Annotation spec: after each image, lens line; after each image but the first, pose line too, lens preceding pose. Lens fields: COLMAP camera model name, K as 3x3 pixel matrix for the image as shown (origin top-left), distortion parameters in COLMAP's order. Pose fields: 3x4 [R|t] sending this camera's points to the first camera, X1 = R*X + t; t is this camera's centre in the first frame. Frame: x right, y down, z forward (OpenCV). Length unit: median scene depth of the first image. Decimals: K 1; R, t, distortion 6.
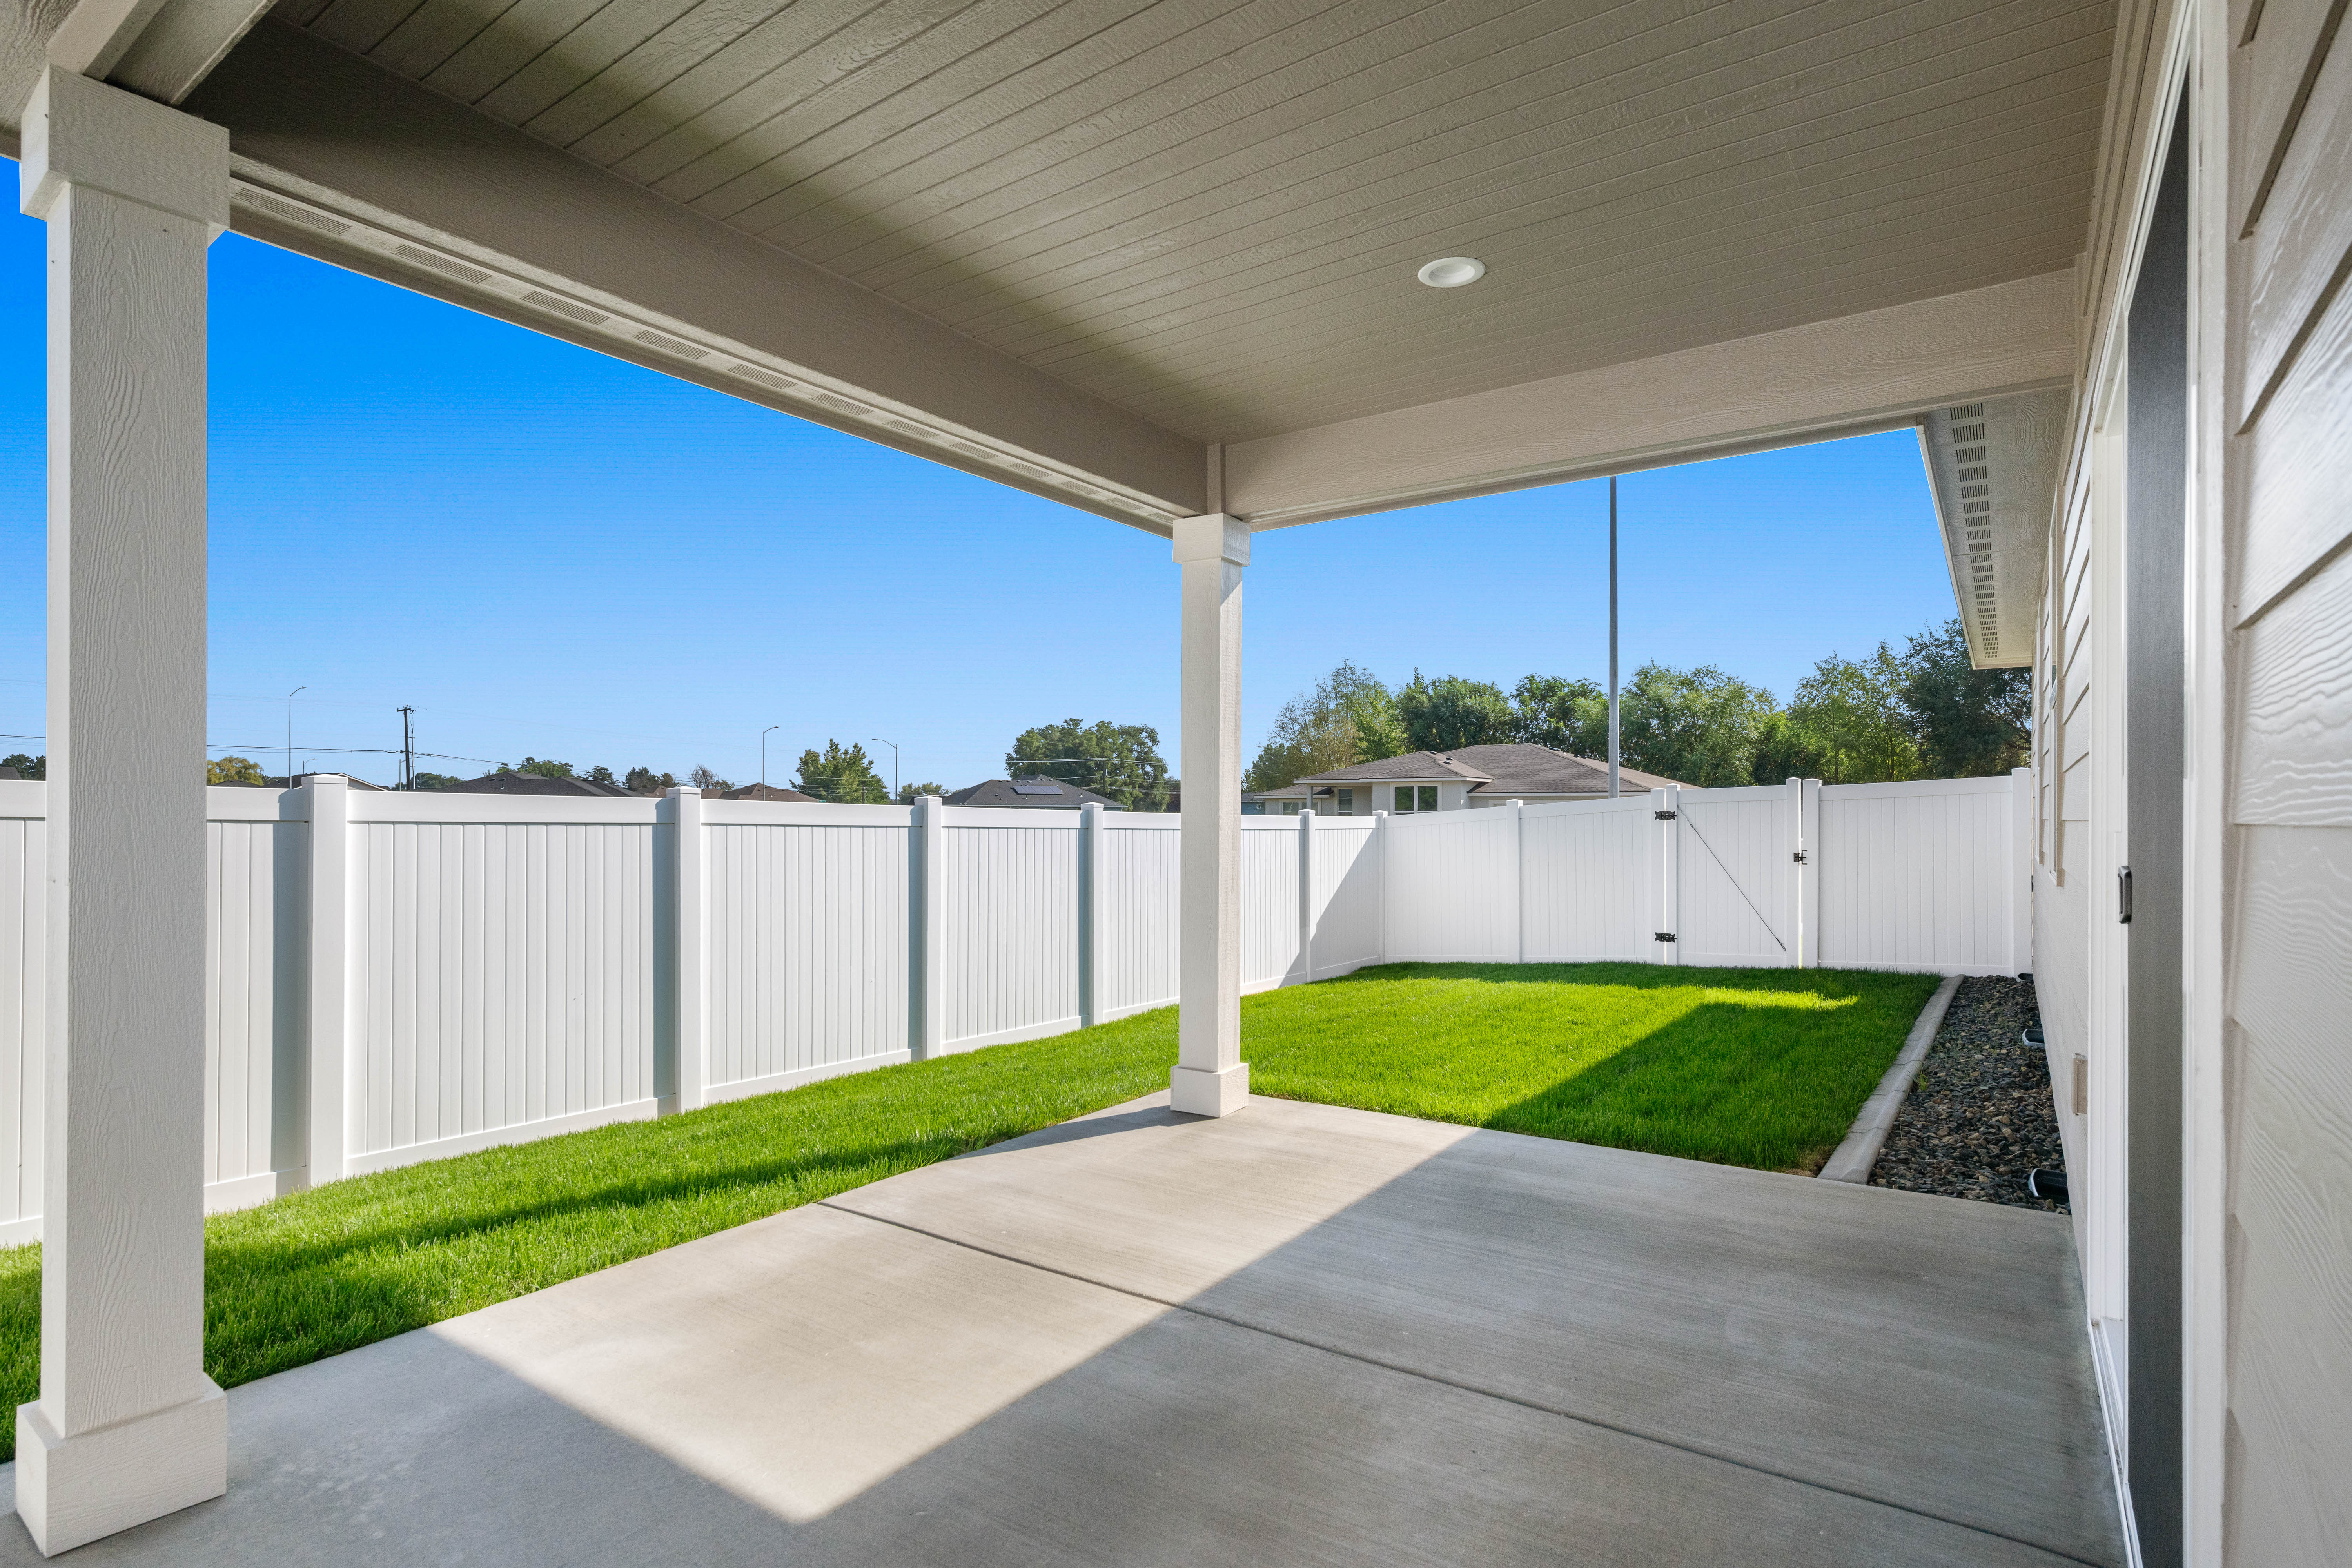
lens RADIAL K [[1091.3, 0, 1170.8], [0, 1091.3, 811.5], [0, 0, 1]] dist [-0.000998, -0.000131]
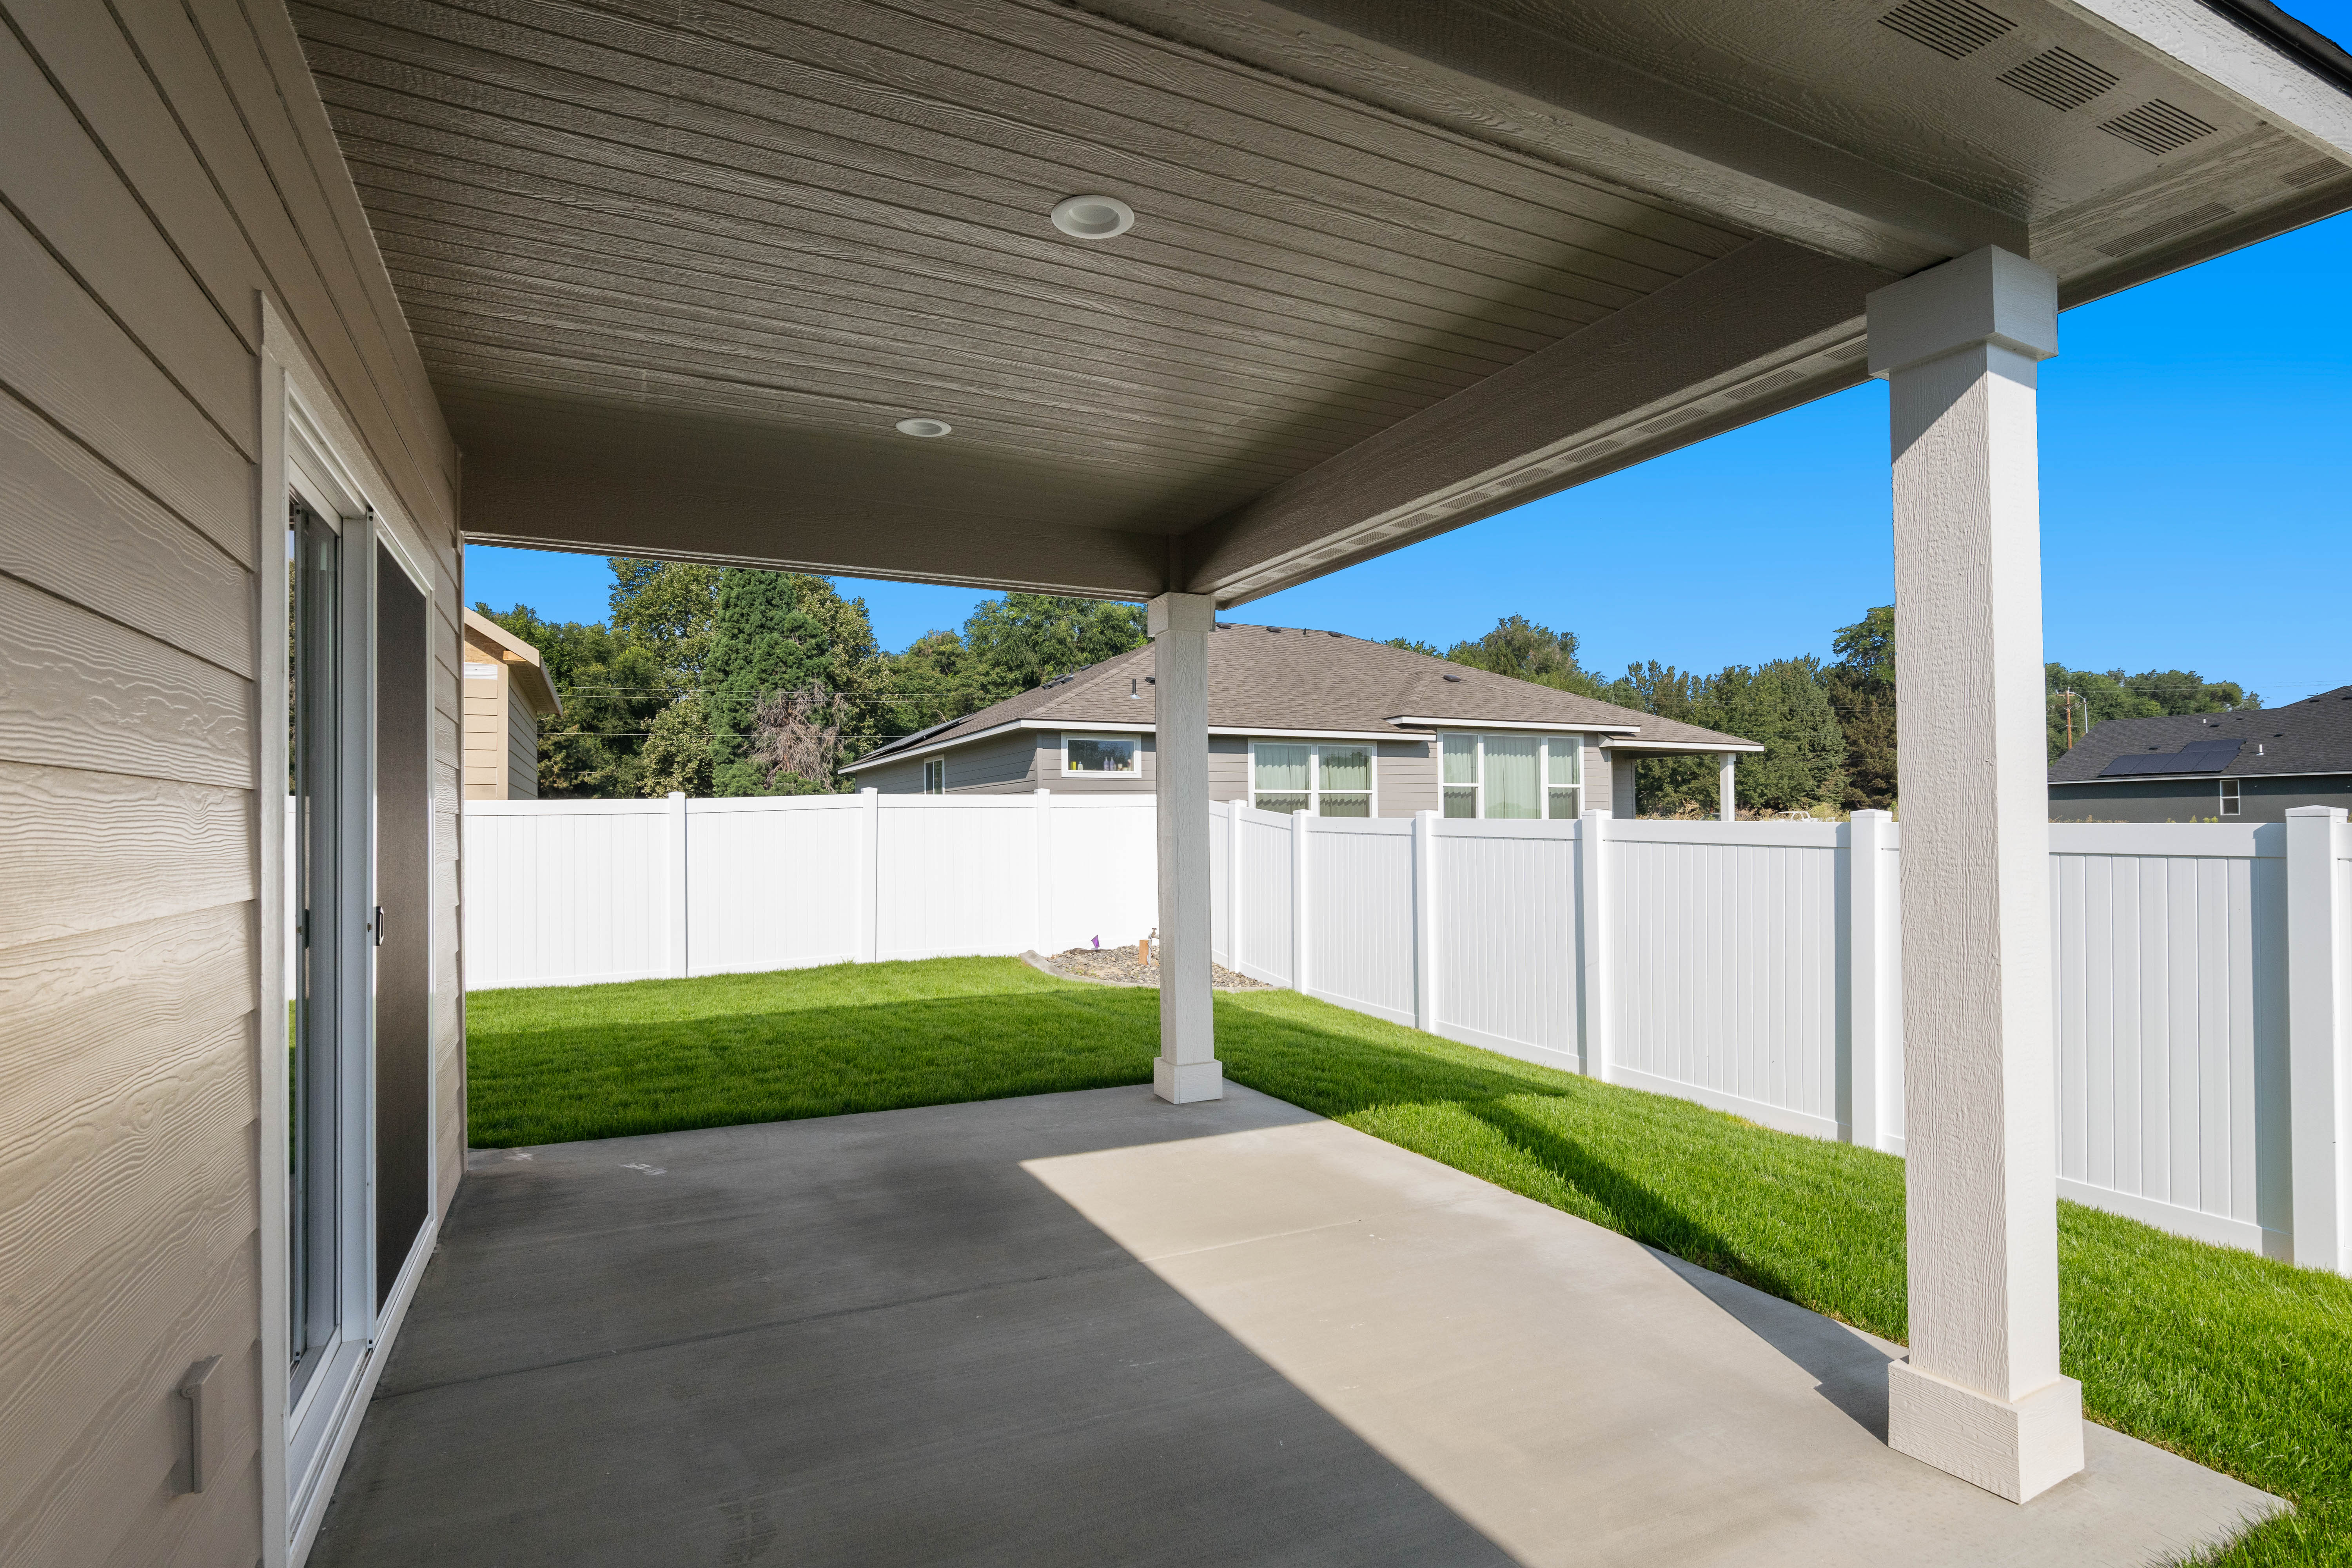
lens RADIAL K [[1101.6, 0, 1176.0], [0, 1101.6, 784.0], [0, 0, 1]] dist [-0.000366, -0.000028]
pose [[-0.421868, -0.031859, -0.906097, 1.027612], [0.013160, 0.999062, -0.041255, 0.004047], [0.906562, -0.029328, -0.421053, 1.499165]]
